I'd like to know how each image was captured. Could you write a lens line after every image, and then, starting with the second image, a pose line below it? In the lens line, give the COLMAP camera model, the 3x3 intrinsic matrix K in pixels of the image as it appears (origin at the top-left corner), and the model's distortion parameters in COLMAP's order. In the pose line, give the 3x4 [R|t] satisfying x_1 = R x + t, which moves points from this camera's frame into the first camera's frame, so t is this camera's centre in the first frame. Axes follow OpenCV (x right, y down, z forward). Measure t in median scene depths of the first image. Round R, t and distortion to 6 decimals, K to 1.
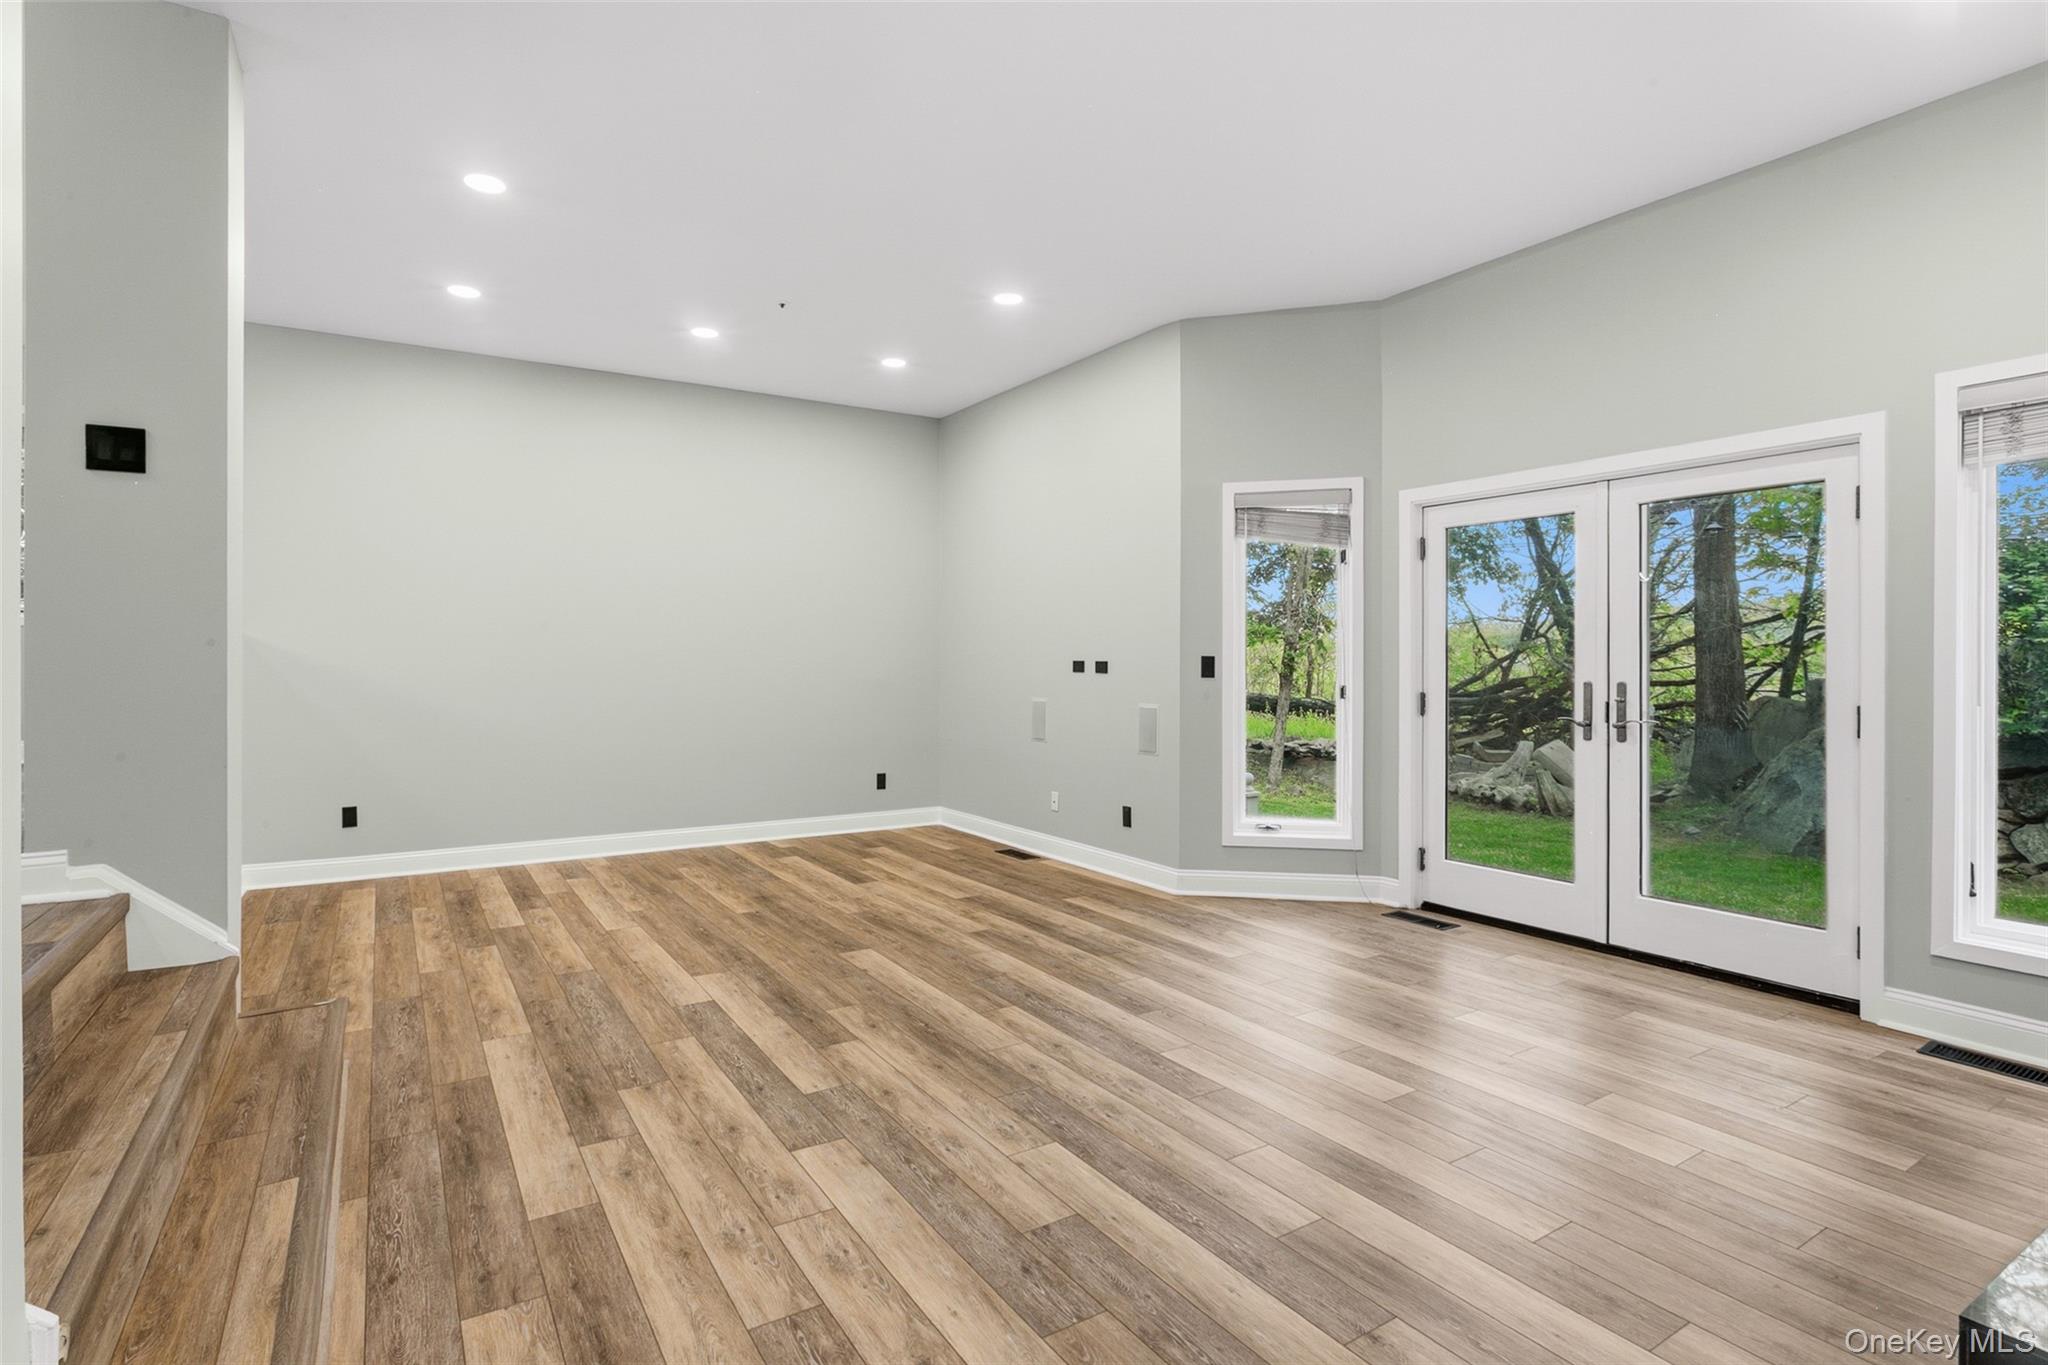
lens RADIAL K [[1009.9, 0, 1021.4], [0, 1009.9, 671.3], [0, 0, 1]] dist [-0.024364, 0.021244]
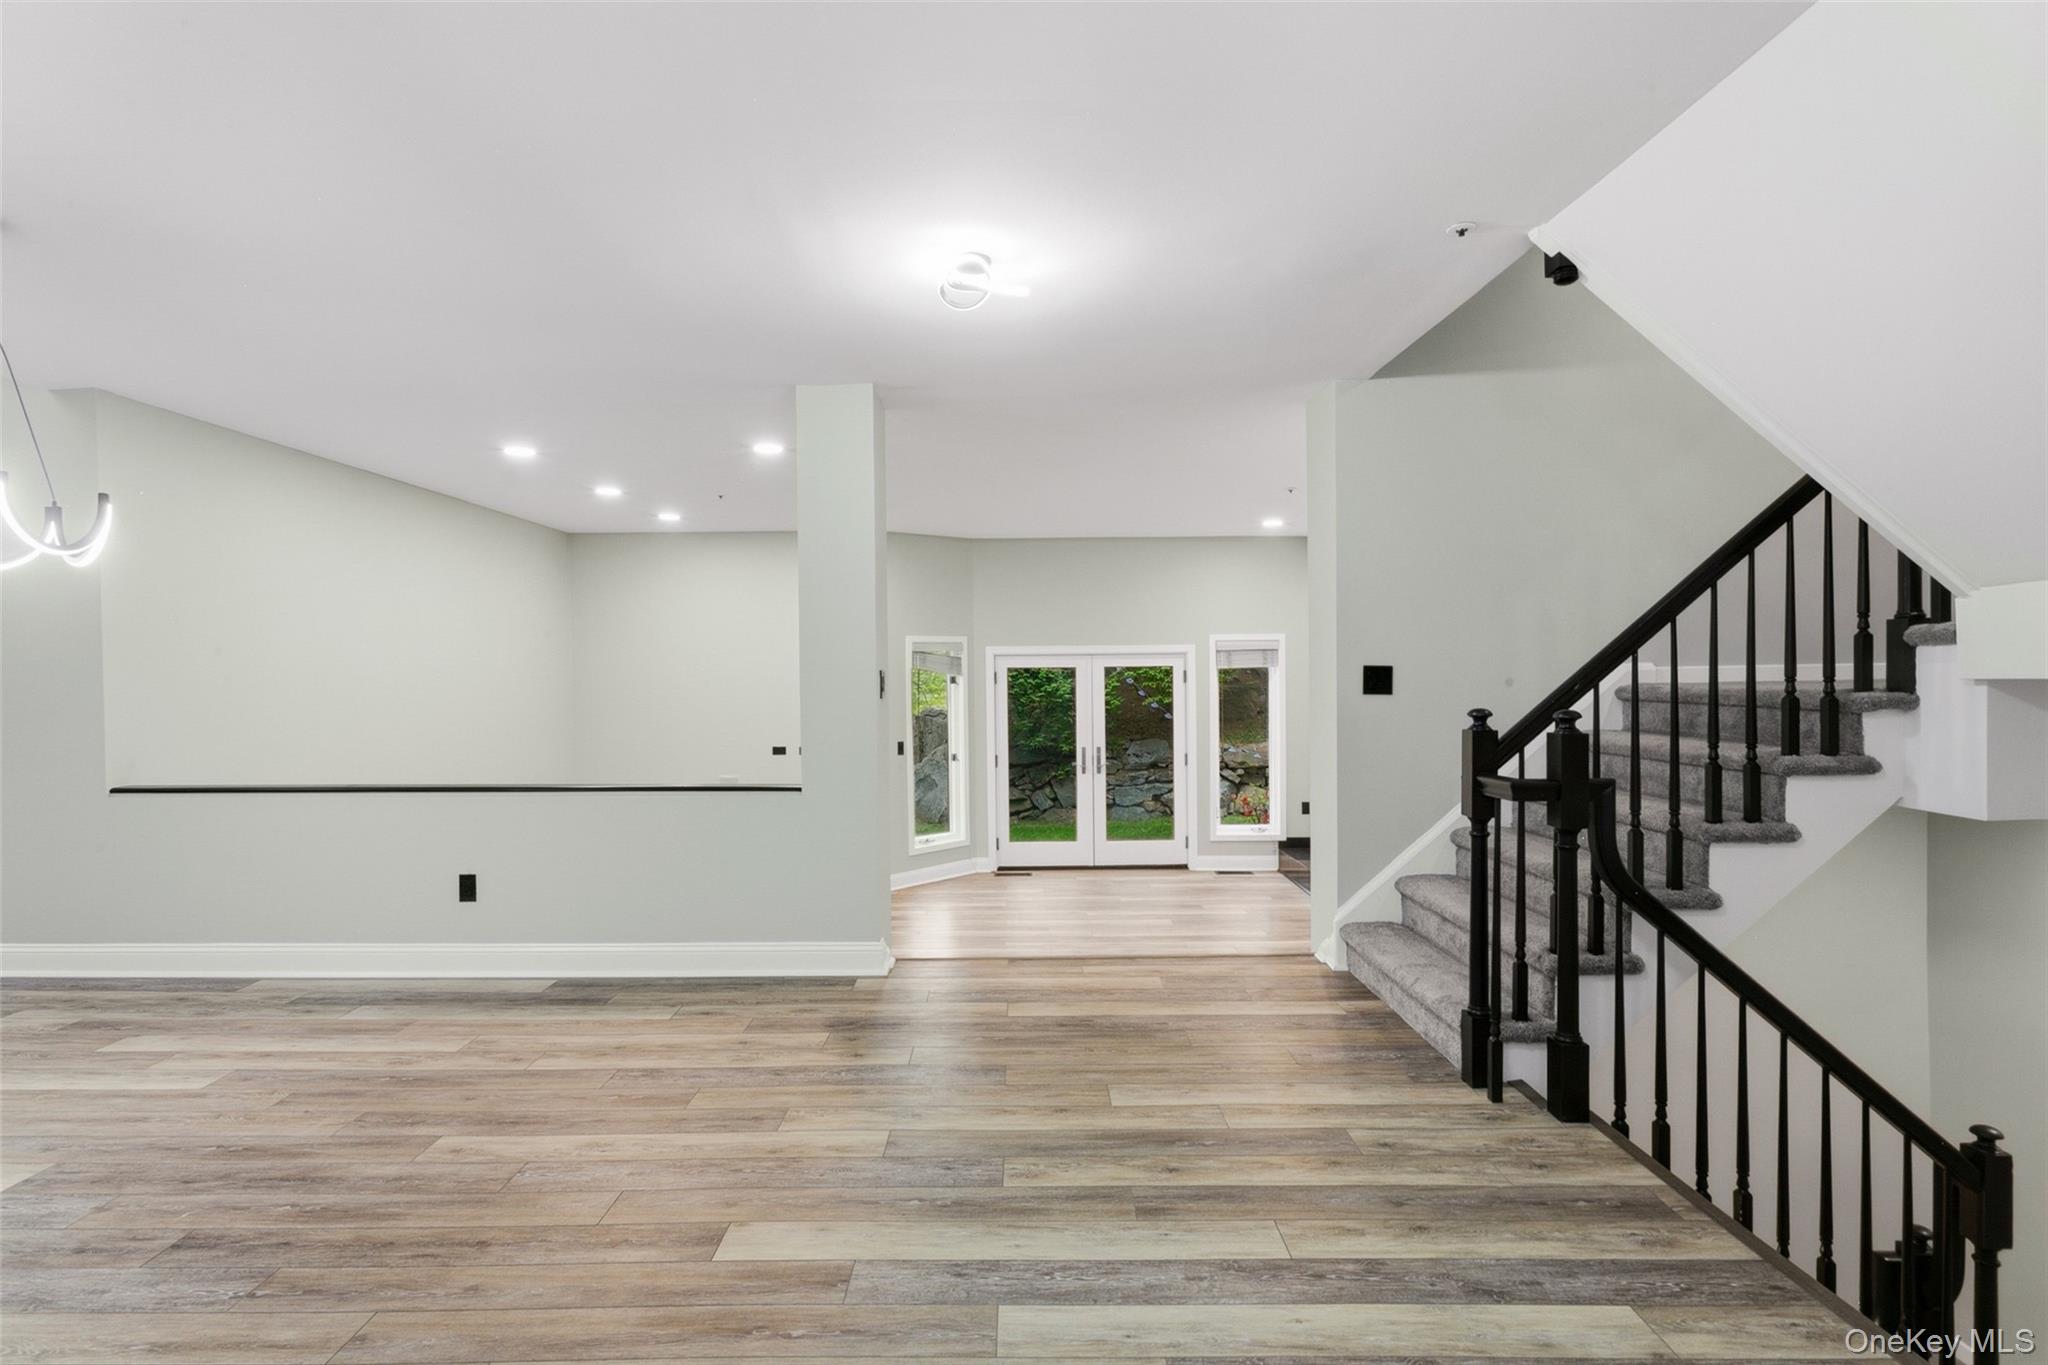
lens RADIAL K [[1002.2, 0, 1009.5], [0, 1002.2, 694.9], [0, 0, 1]] dist [-0.003904, -0.000570]
pose [[0.540257, -0.026966, 0.841068, -1.719791], [0.018850, 0.999623, 0.019942, -0.190763], [-0.841289, 0.005080, 0.540562, -0.041908]]
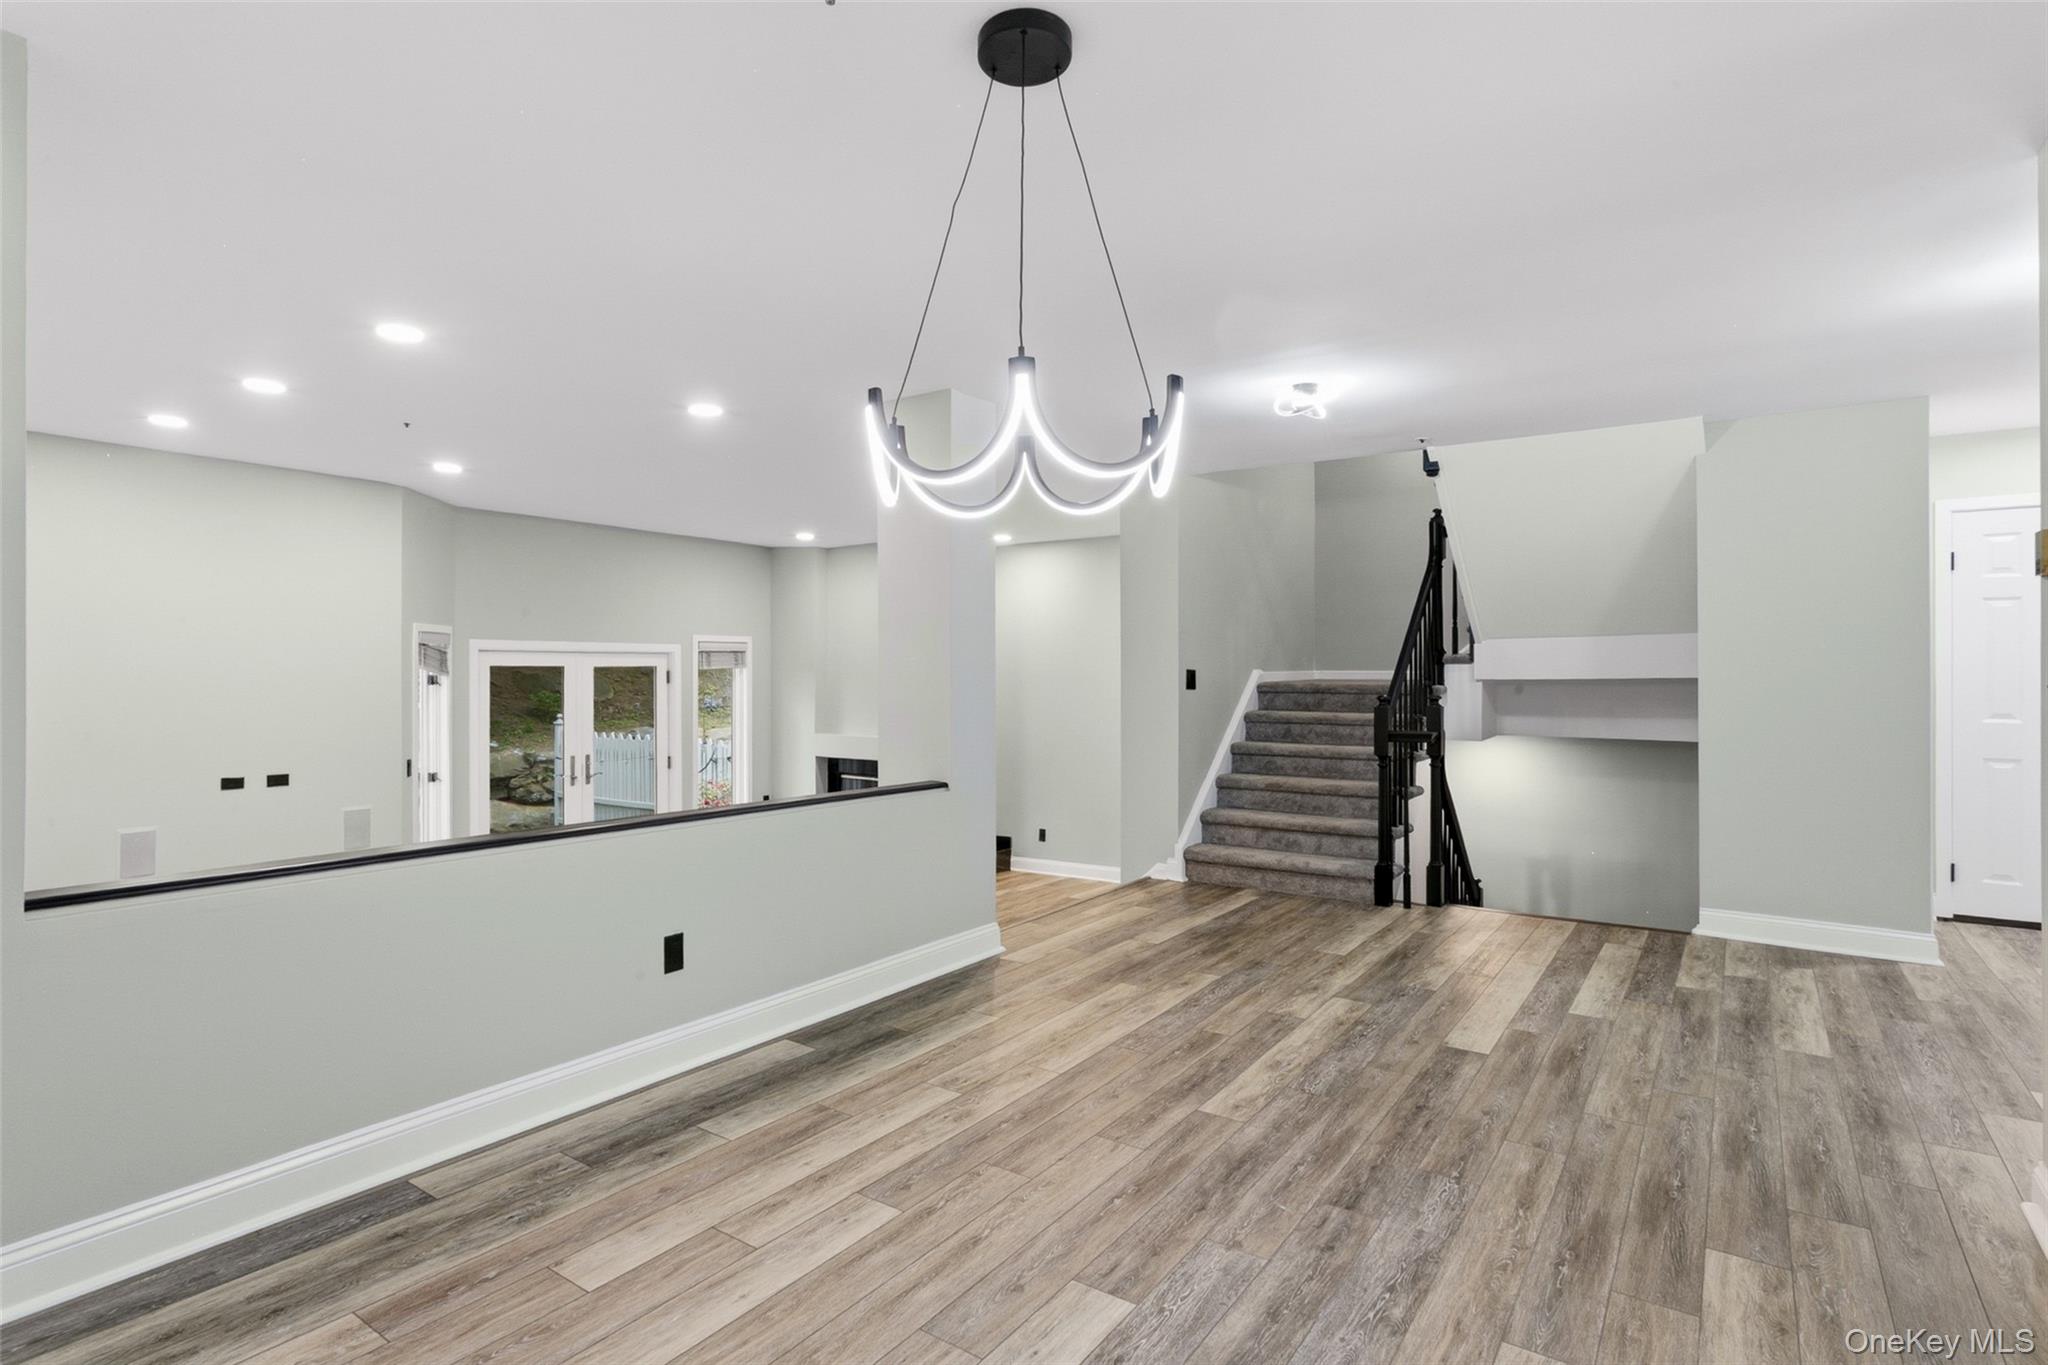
lens RADIAL K [[1042.5, 0, 995.4], [0, 1042.5, 664.8], [0, 0, 1]] dist [-0.010325, 0.000800]
pose [[-0.376166, 0.001822, 0.926550, -2.056186], [0.006333, 0.999980, 0.000605, -0.206567], [-0.926531, 0.006096, -0.376170, 1.286040]]
